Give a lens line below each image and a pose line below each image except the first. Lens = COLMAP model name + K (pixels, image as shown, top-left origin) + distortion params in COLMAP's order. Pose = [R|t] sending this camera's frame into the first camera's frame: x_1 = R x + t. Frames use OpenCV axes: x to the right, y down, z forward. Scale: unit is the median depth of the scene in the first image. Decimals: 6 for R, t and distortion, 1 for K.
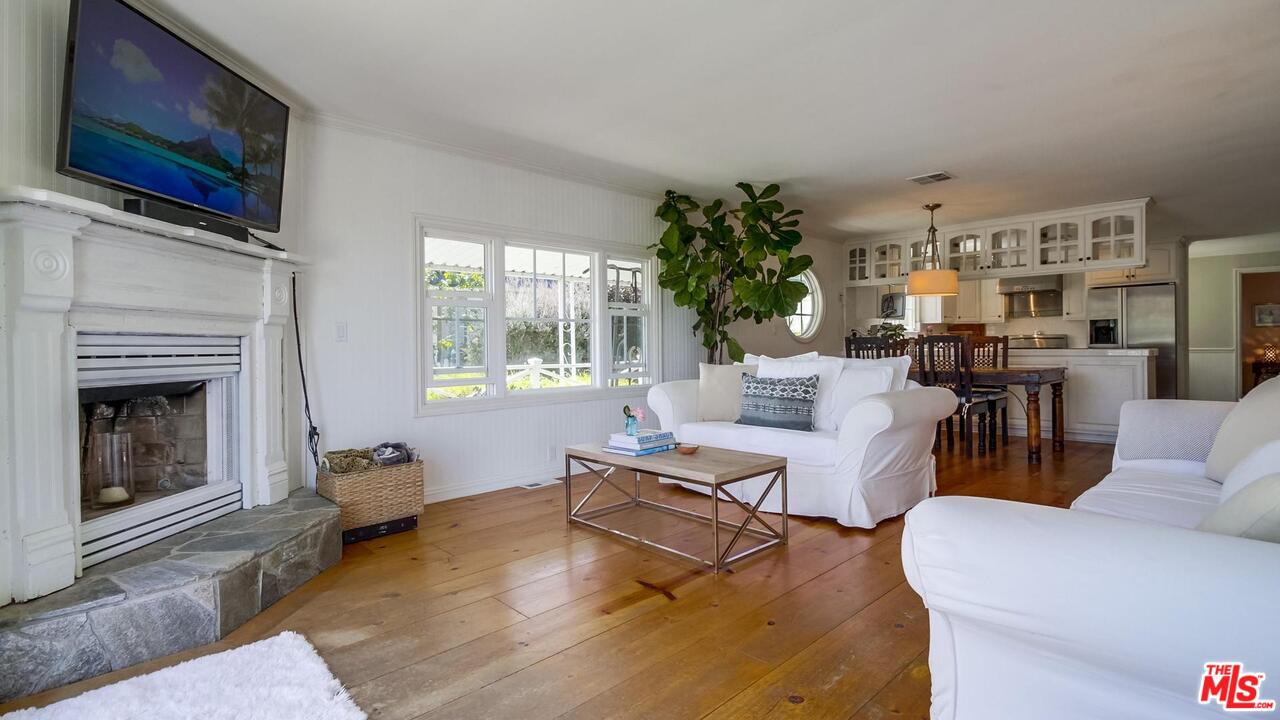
lens RADIAL K [[591.0, 0, 644.1], [0, 591.0, 343.1], [0, 0, 1]] dist [0.019210, -0.014403]
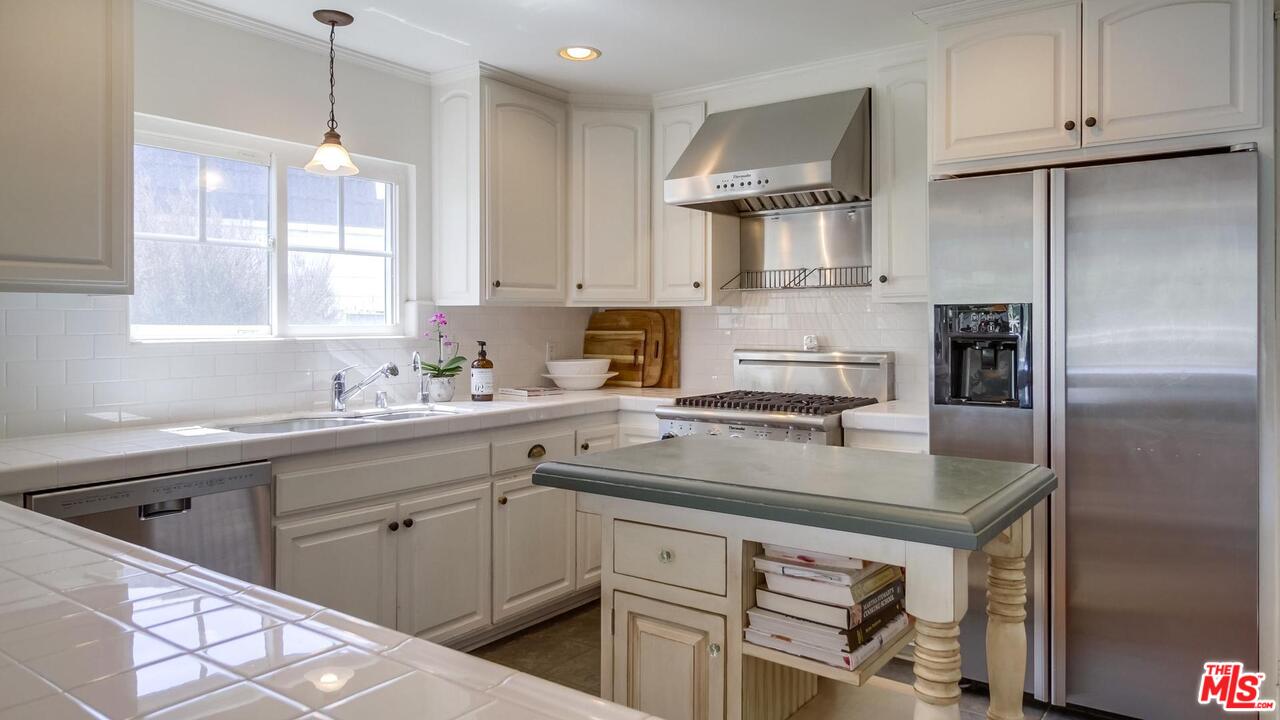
lens RADIAL K [[843.3, 0, 645.4], [0, 843.3, 326.1], [0, 0, 1]] dist [0.003399, -0.000033]
pose [[0.983344, 0.006916, 0.181624, 0.942213], [-0.008940, 0.999907, 0.010331, -0.054485], [-0.181535, -0.011783, 0.983314, 1.125973]]
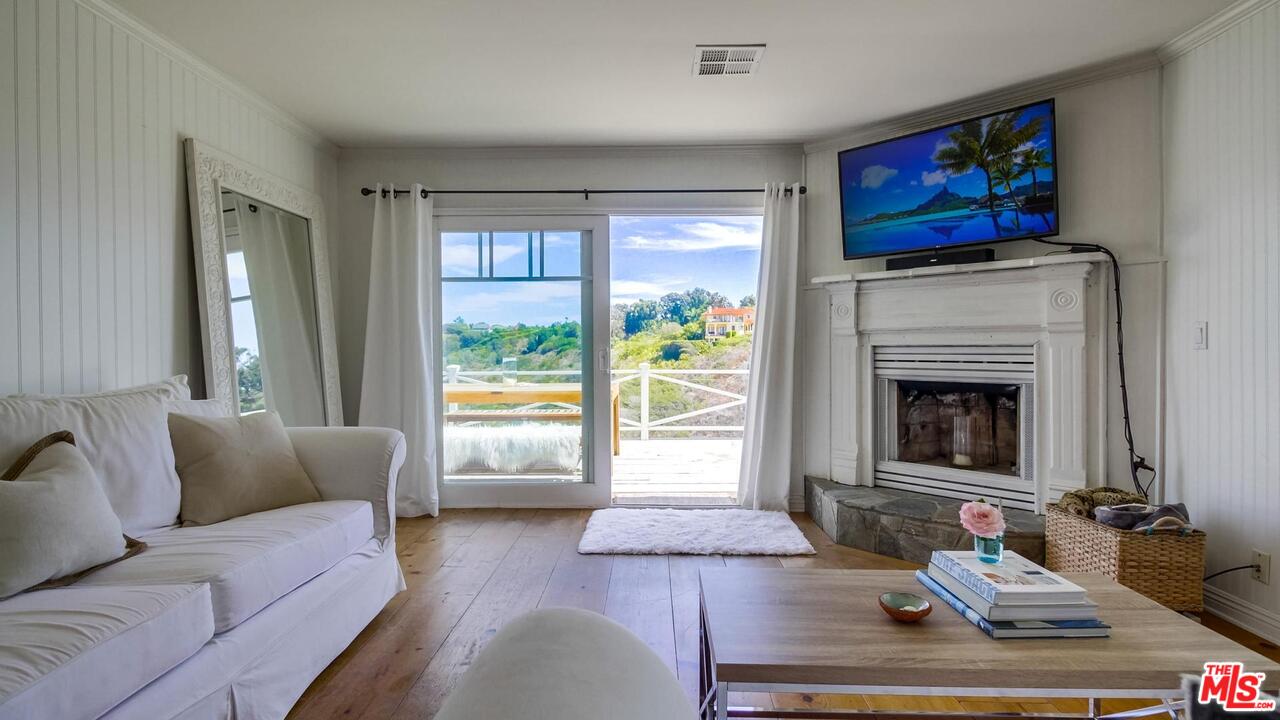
lens RADIAL K [[632.6, 0, 640.0], [0, 632.6, 352.7], [0, 0, 1]] dist [-0.001585, -0.000512]
pose [[-0.705312, 0.019412, -0.708631, 0.339888], [0.016733, 0.999802, 0.010733, -0.012677], [0.708699, -0.004288, -0.705498, 0.747218]]
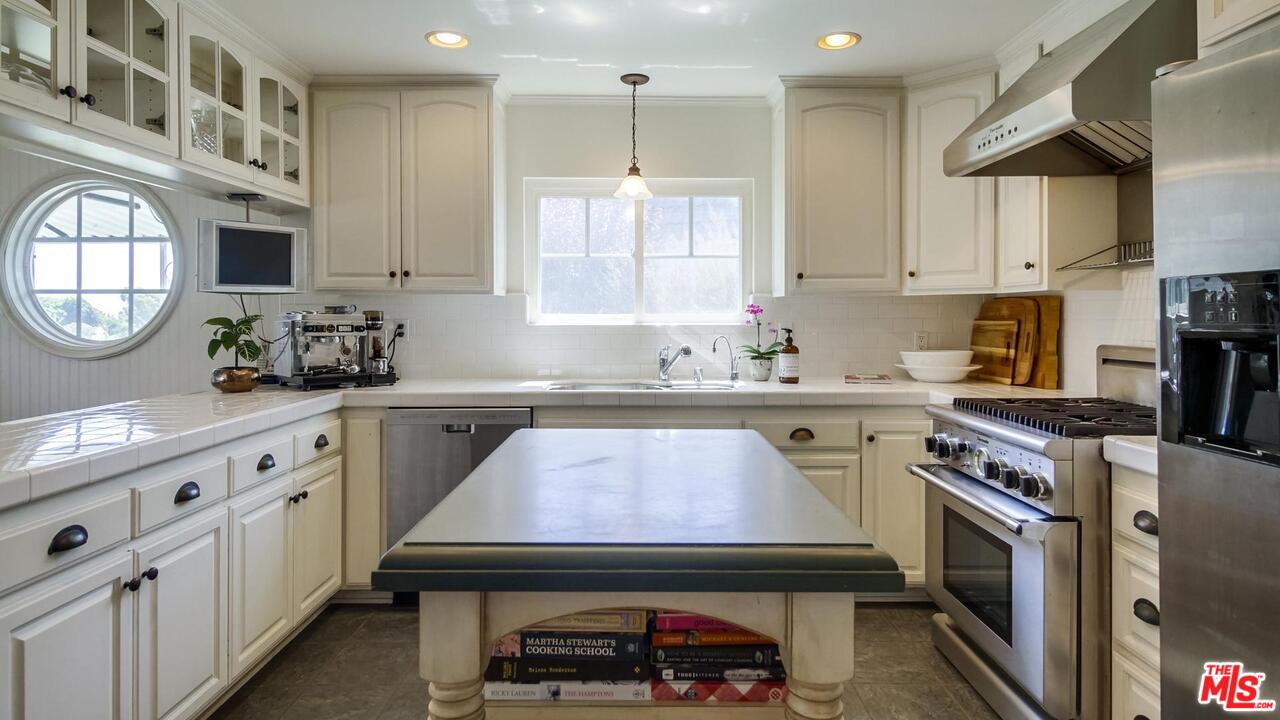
lens RADIAL K [[683.1, 0, 643.6], [0, 683.1, 315.7], [0, 0, 1]] dist [0.002245, -0.000531]
pose [[0.730585, 0.007722, -0.682778, 1.276824], [0.000214, 0.999933, 0.011538, -0.052519], [0.682822, -0.008576, 0.730534, 1.298902]]
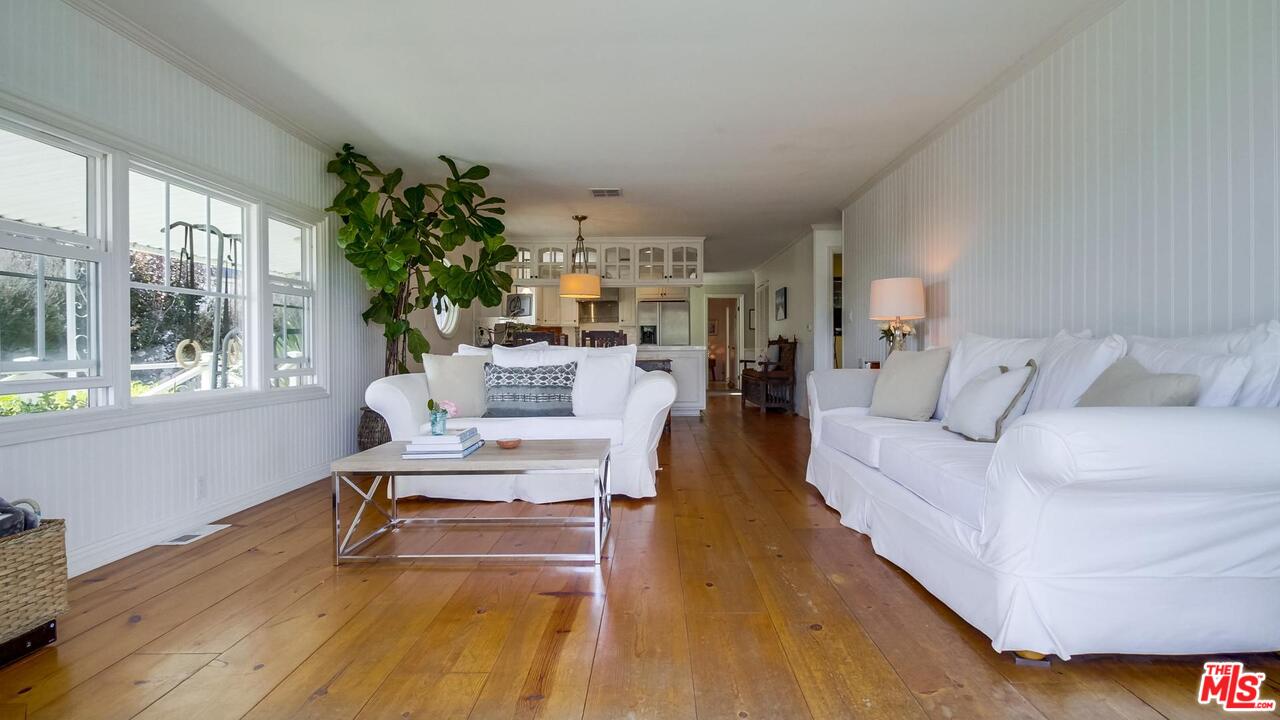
lens RADIAL K [[591.0, 0, 644.1], [0, 591.0, 343.1], [0, 0, 1]] dist [0.019210, -0.014403]
pose [[0.700461, 0.011532, 0.713597, -0.264457], [-0.003504, 0.999913, -0.012720, 0.025147], [-0.713682, 0.006409, 0.700441, 0.147288]]
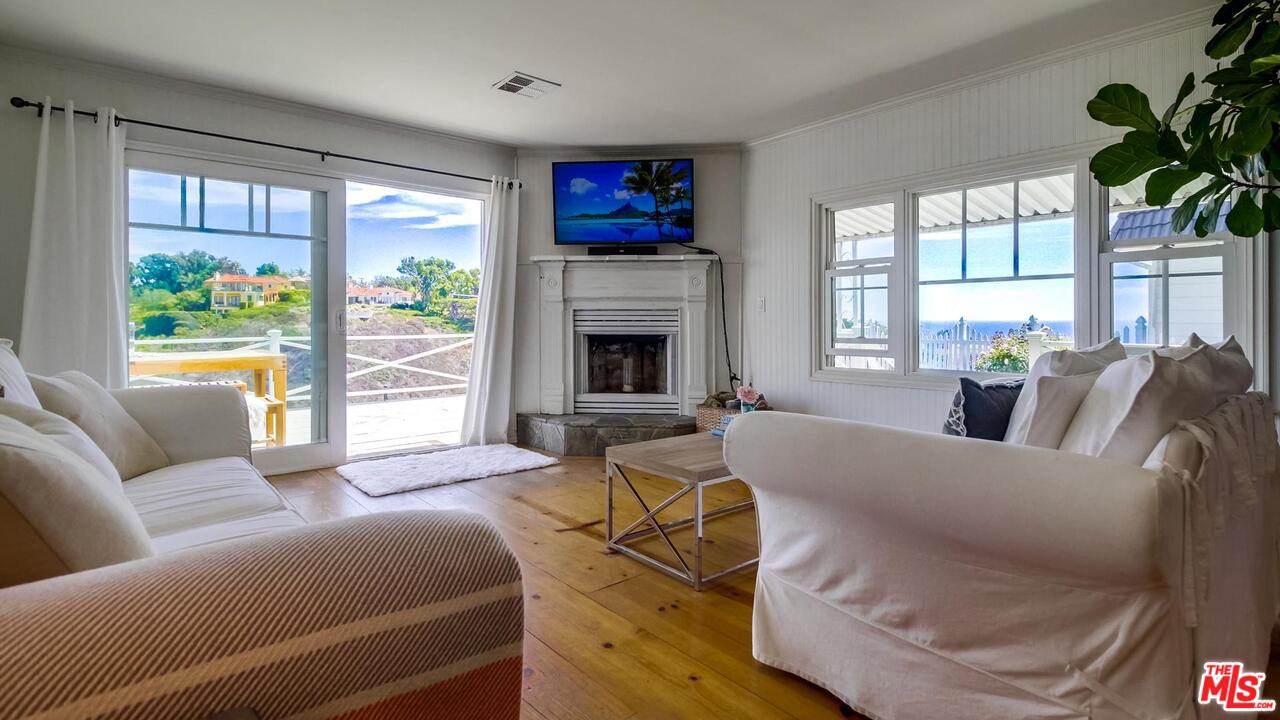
lens RADIAL K [[606.0, 0, 639.3], [0, 606.0, 319.5], [0, 0, 1]] dist [0.002975, -0.000258]
pose [[-0.057011, 0.009566, -0.998328, 0.581318], [0.007216, 0.999932, 0.009170, -0.000300], [0.998347, -0.006681, -0.057076, 0.572926]]
